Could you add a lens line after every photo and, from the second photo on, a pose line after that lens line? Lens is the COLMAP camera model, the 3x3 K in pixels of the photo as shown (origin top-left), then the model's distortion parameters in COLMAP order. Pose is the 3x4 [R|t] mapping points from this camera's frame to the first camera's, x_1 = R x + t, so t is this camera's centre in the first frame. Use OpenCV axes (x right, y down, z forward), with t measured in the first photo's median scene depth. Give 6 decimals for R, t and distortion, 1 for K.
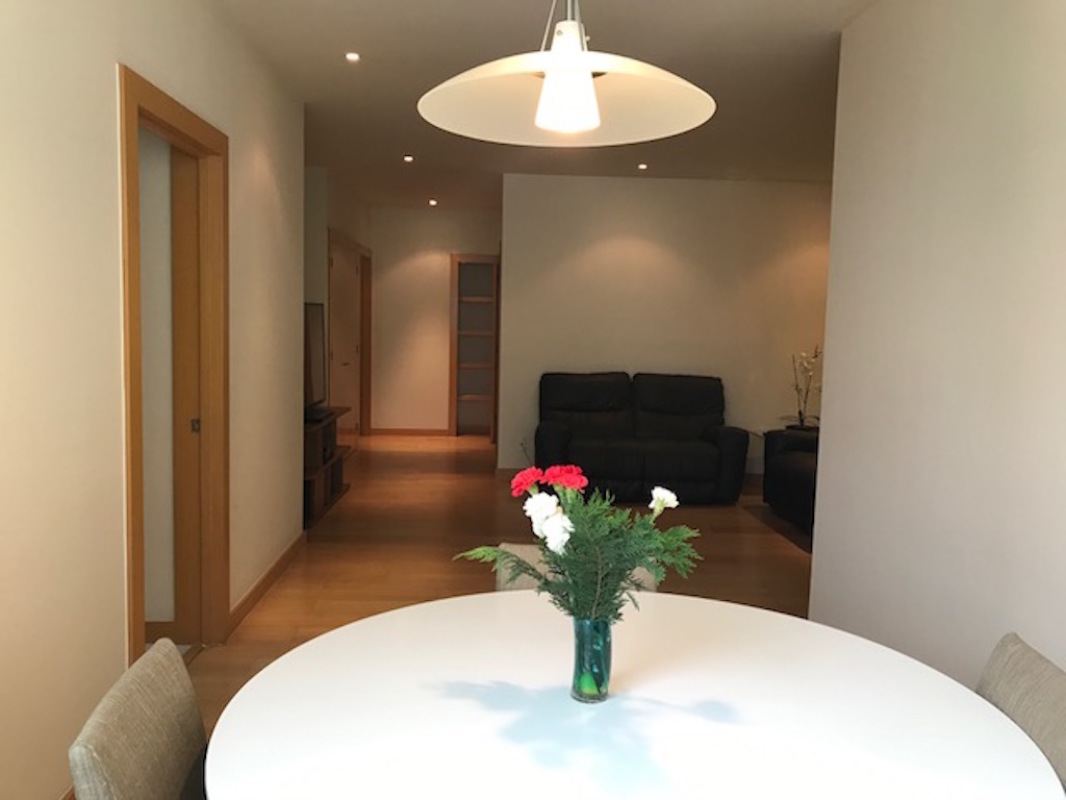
lens RADIAL K [[848.9, 0, 534.4], [0, 848.9, 384.1], [0, 0, 1]] dist [0.092110, -0.236478]
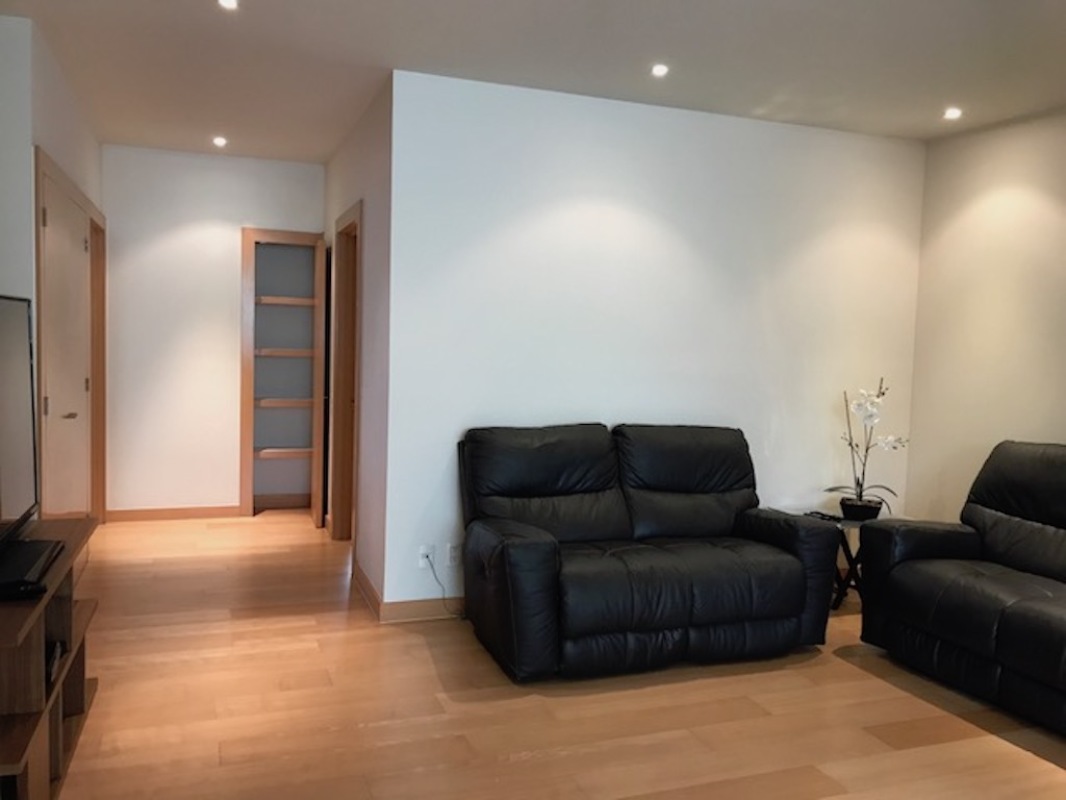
lens RADIAL K [[848.9, 0, 534.4], [0, 848.9, 384.1], [0, 0, 1]] dist [0.092110, -0.236478]
pose [[0.950069, -0.009825, 0.311887, -0.123842], [0.014475, 0.999816, -0.012597, -0.034963], [-0.311705, 0.016483, 0.950036, 0.446264]]
